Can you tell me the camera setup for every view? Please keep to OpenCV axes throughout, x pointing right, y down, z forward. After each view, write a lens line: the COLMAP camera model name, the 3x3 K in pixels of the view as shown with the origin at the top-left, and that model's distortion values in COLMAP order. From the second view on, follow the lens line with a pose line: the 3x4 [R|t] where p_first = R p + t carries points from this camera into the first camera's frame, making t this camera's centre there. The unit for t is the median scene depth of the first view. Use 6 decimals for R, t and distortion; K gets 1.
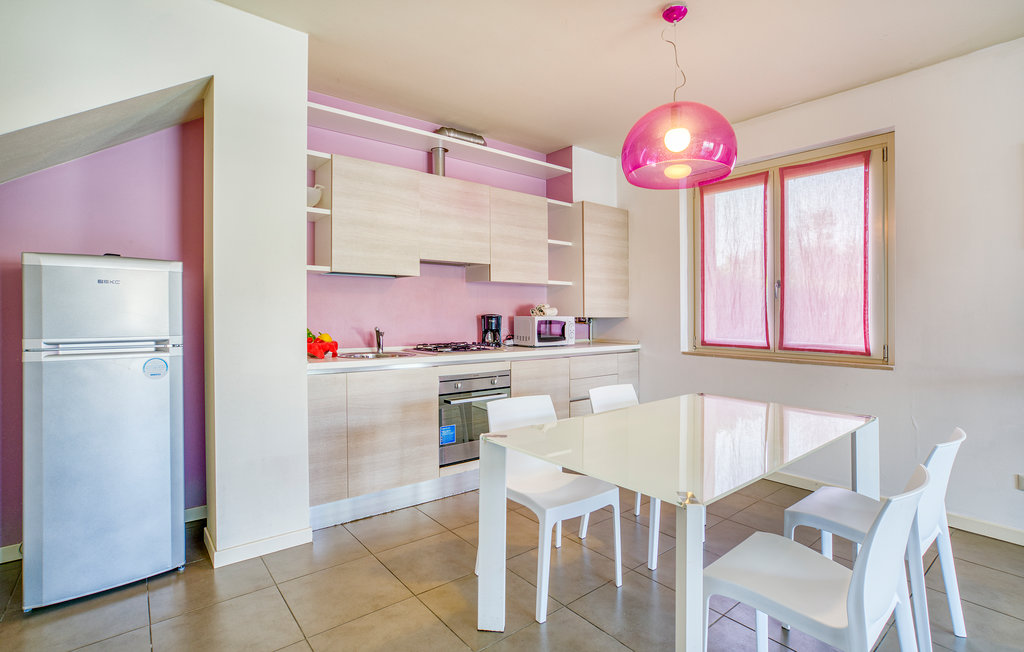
lens RADIAL K [[475.7, 0, 508.2], [0, 475.7, 308.3], [0, 0, 1]] dist [-0.001243, -0.000192]
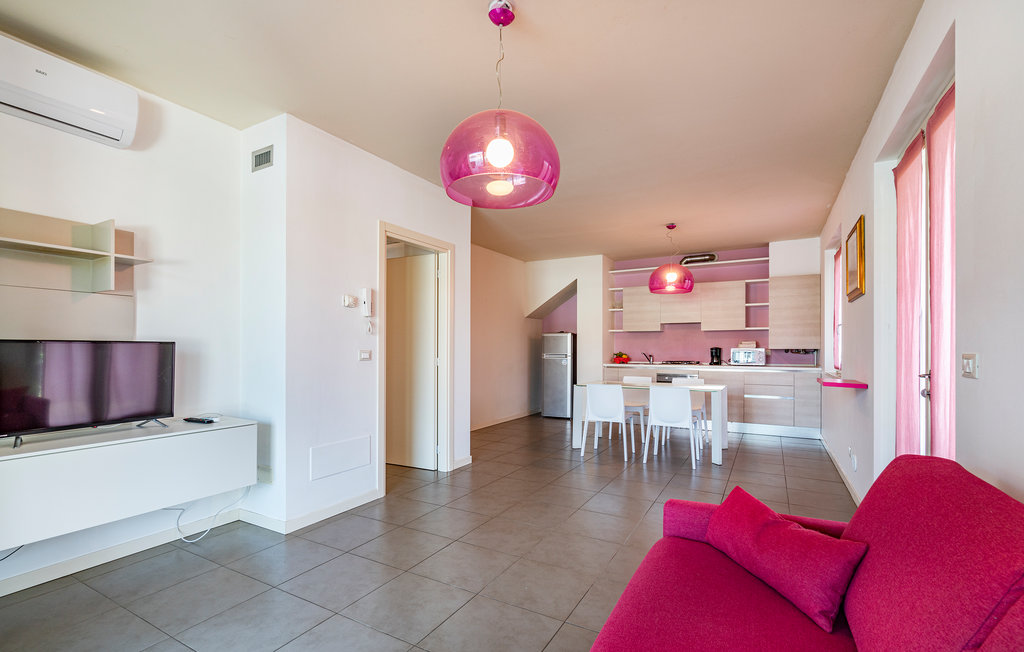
lens RADIAL K [[472.9, 0, 508.9], [0, 472.9, 342.4], [0, 0, 1]] dist [-0.003785, -0.000237]
pose [[0.347727, -0.008458, -0.937558, 1.478734], [0.008199, 0.999949, -0.005980, -0.002248], [0.937560, -0.005608, 0.347778, -0.425448]]
